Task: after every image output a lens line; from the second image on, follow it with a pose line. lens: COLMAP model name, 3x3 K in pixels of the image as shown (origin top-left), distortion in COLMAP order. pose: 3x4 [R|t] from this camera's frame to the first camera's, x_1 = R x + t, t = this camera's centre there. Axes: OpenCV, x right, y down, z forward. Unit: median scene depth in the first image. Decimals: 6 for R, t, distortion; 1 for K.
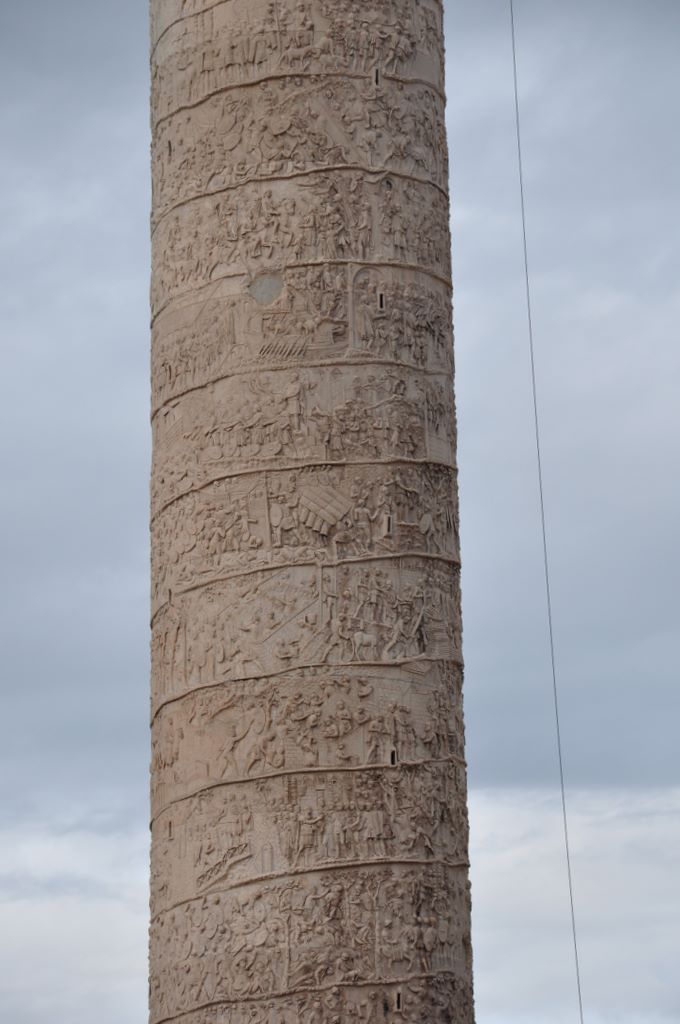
lens RADIAL K [[4536.2, 0, 346.5], [0, 4536.2, 531.2], [0, 0, 1]] dist [1.657622, 0.000000]
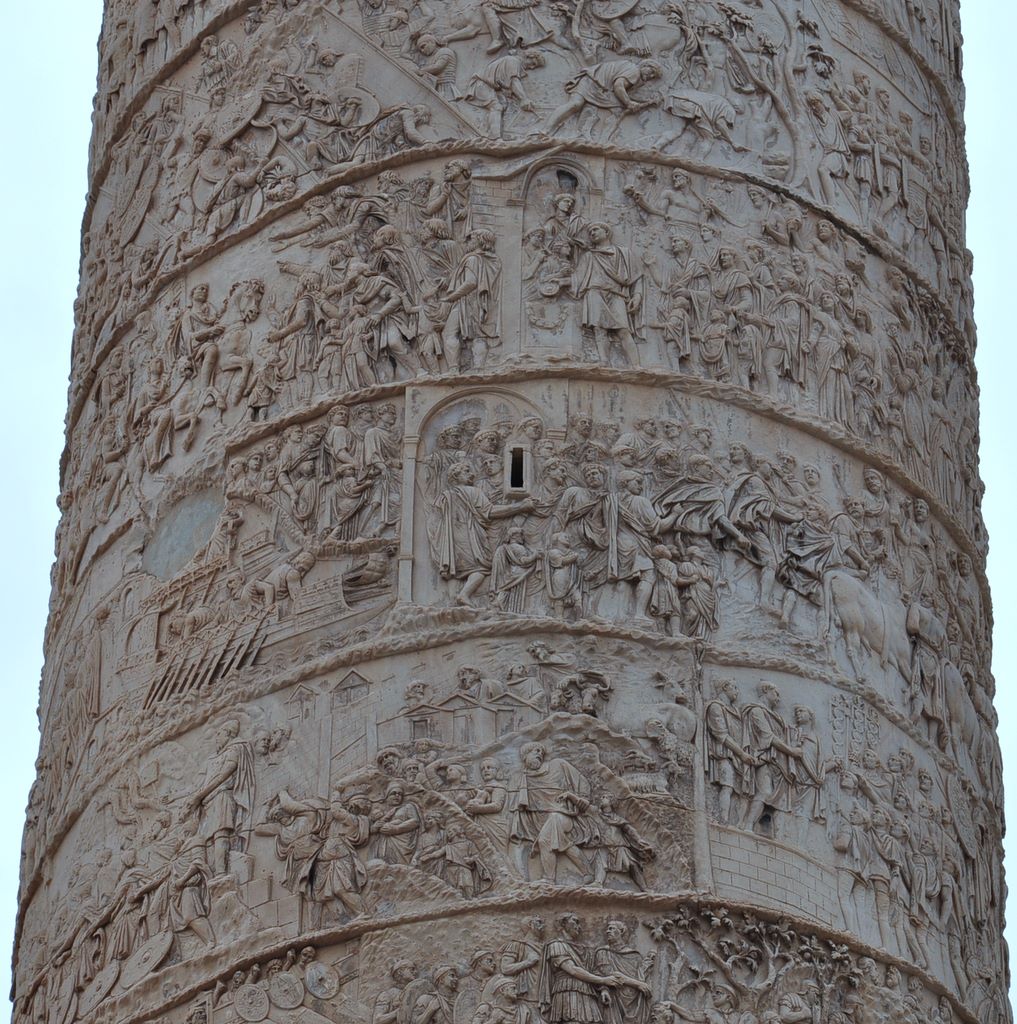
lens RADIAL K [[6520.1, 0, 531.4], [0, 6520.1, 545.3], [0, 0, 1]] dist [1.388988, 0.000000]
pose [[0.859171, -0.300419, -0.414213, 0.192170], [0.094042, 0.888423, -0.449289, 0.154387], [0.502972, 0.347063, 0.791560, 0.663409]]
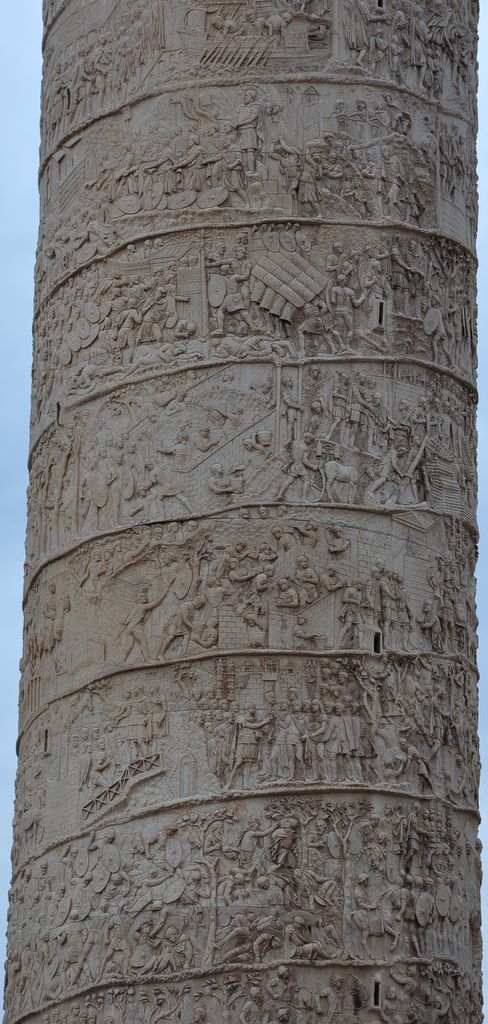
lens RADIAL K [[4445.4, 0, 260.7], [0, 4445.4, 521.5], [0, 0, 1]] dist [1.672870, 0.000000]
pose [[0.999336, 0.036146, 0.004560, -0.010716], [-0.035630, 0.995768, -0.084718, 0.087831], [-0.007603, 0.084499, 0.996395, 0.330877]]
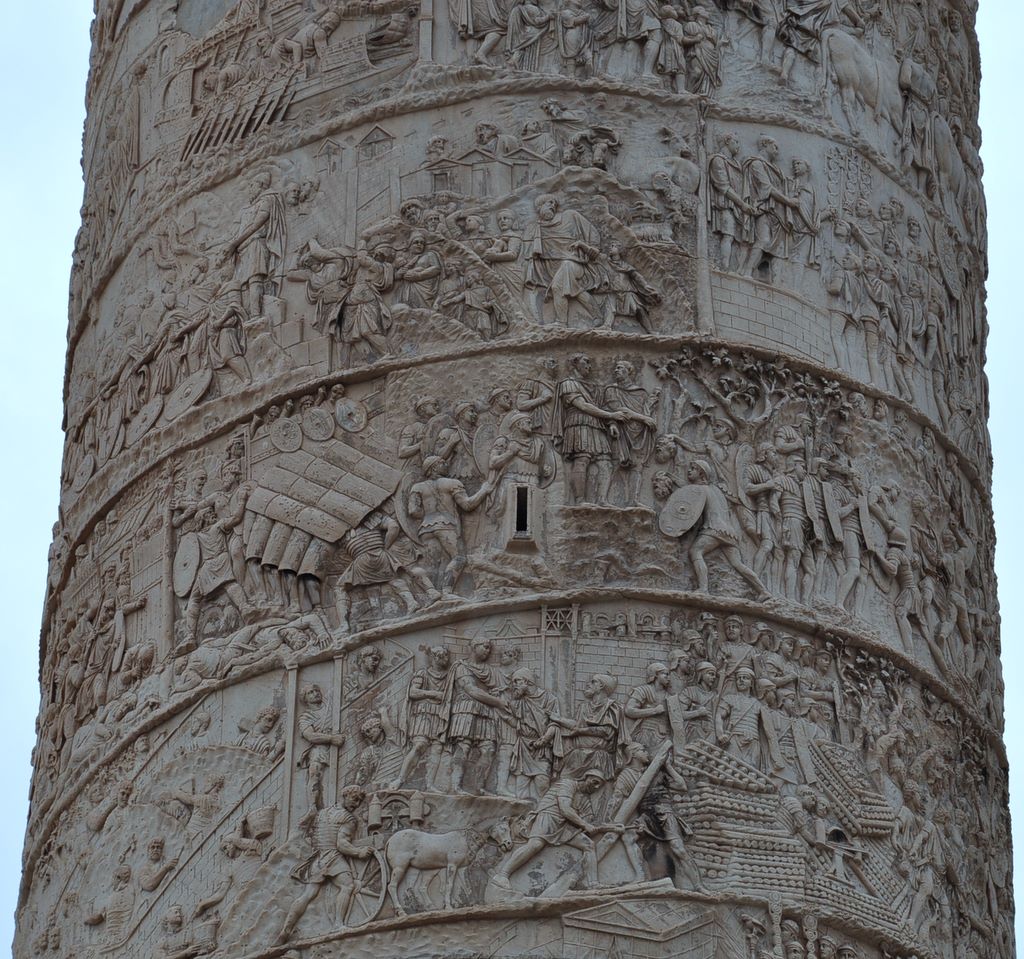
lens RADIAL K [[6506.0, 0, 535.8], [0, 6506.0, 480.4], [0, 0, 1]] dist [1.493221, 0.000000]
pose [[0.858280, -0.268589, -0.437282, 0.204737], [0.094148, 0.920048, -0.380326, 0.165564], [0.504472, 0.285257, 0.814946, 0.639967]]
